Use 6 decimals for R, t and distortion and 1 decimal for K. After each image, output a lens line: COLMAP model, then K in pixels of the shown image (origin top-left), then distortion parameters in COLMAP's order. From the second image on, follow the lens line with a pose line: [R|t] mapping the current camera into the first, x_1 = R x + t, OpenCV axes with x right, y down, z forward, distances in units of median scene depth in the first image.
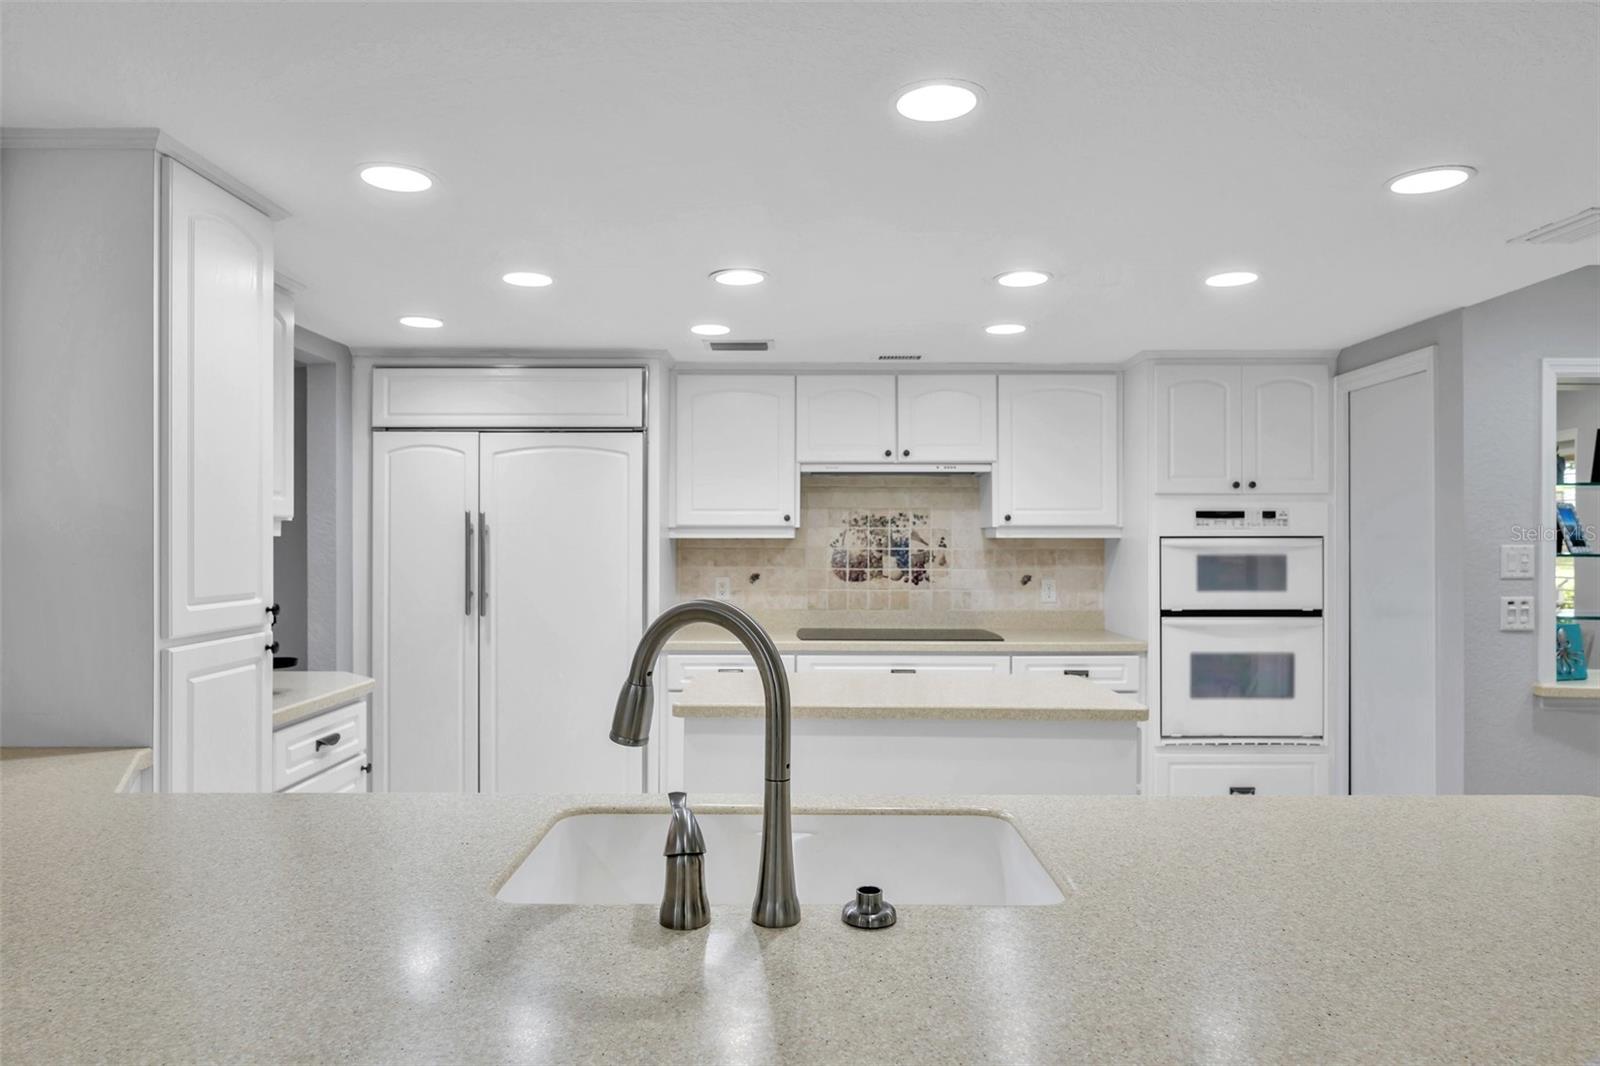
lens RADIAL K [[983.6, 0, 800.0], [0, 983.6, 533.0], [0, 0, 1]] dist [0.005612, 0.000814]
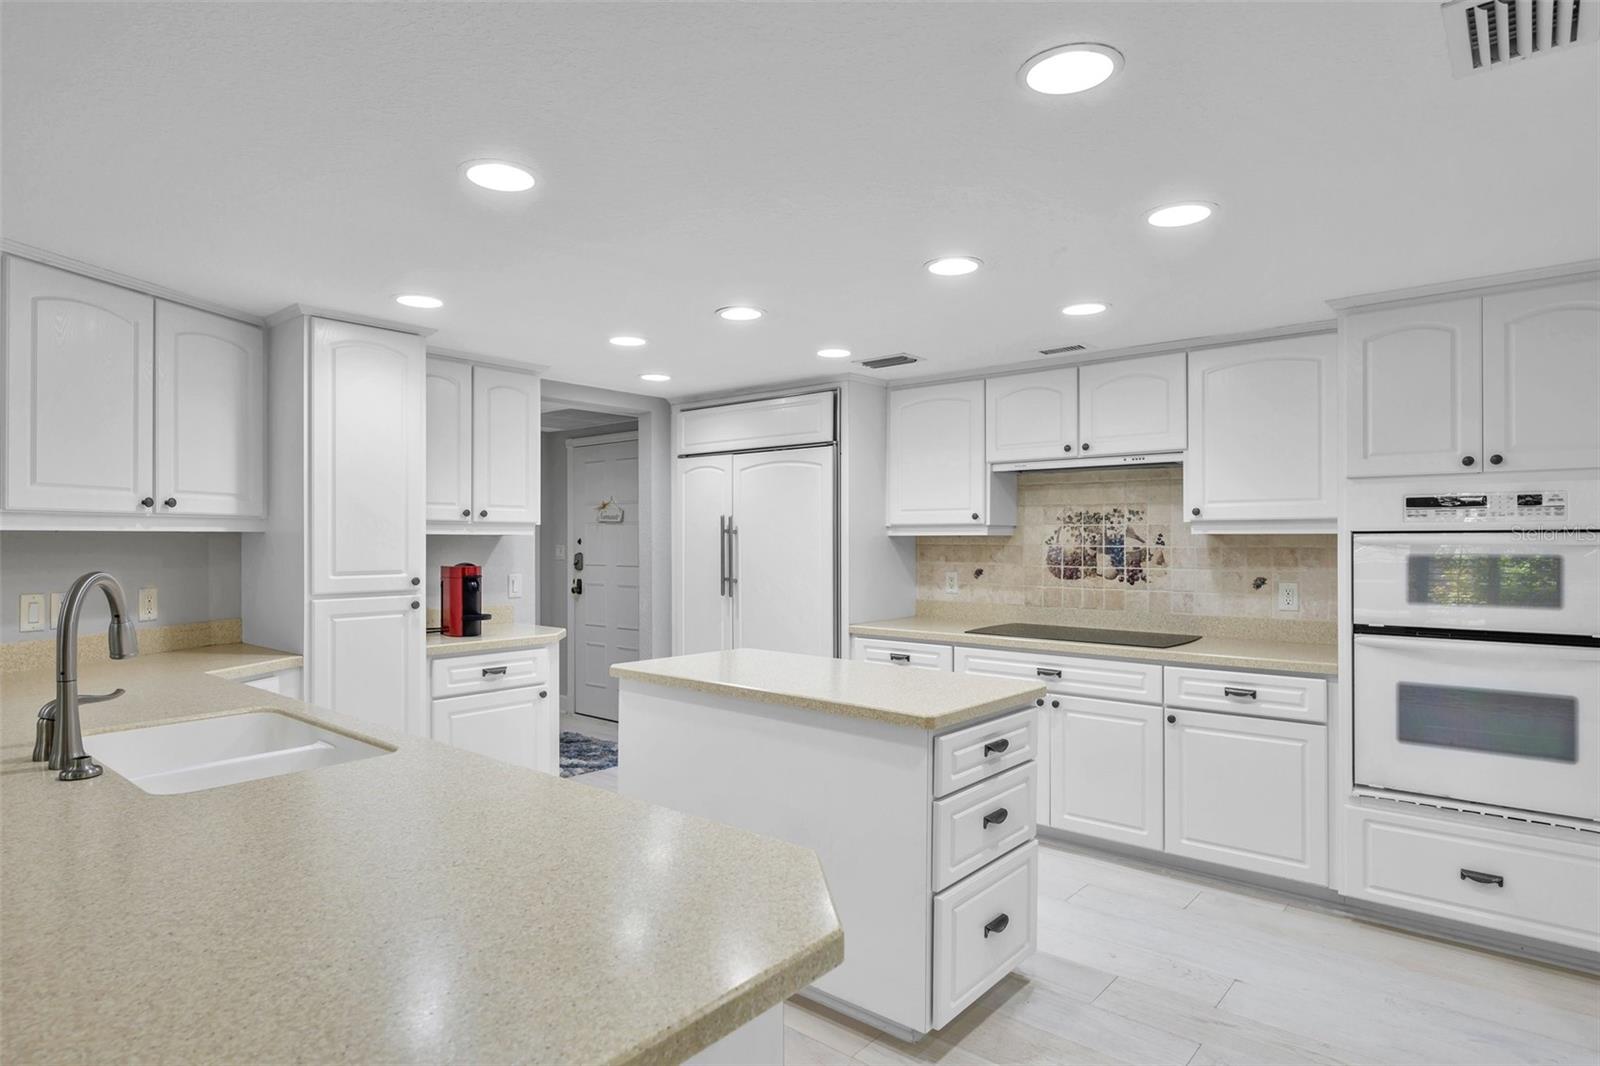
lens RADIAL K [[877.9, 0, 800.0], [0, 877.9, 533.0], [0, 0, 1]] dist [0.001704, -0.000065]
pose [[0.767317, -0.005580, -0.641243, 0.415030], [0.005587, 0.999982, -0.002017, 0.003144], [0.641243, -0.002035, 0.767335, 0.149276]]
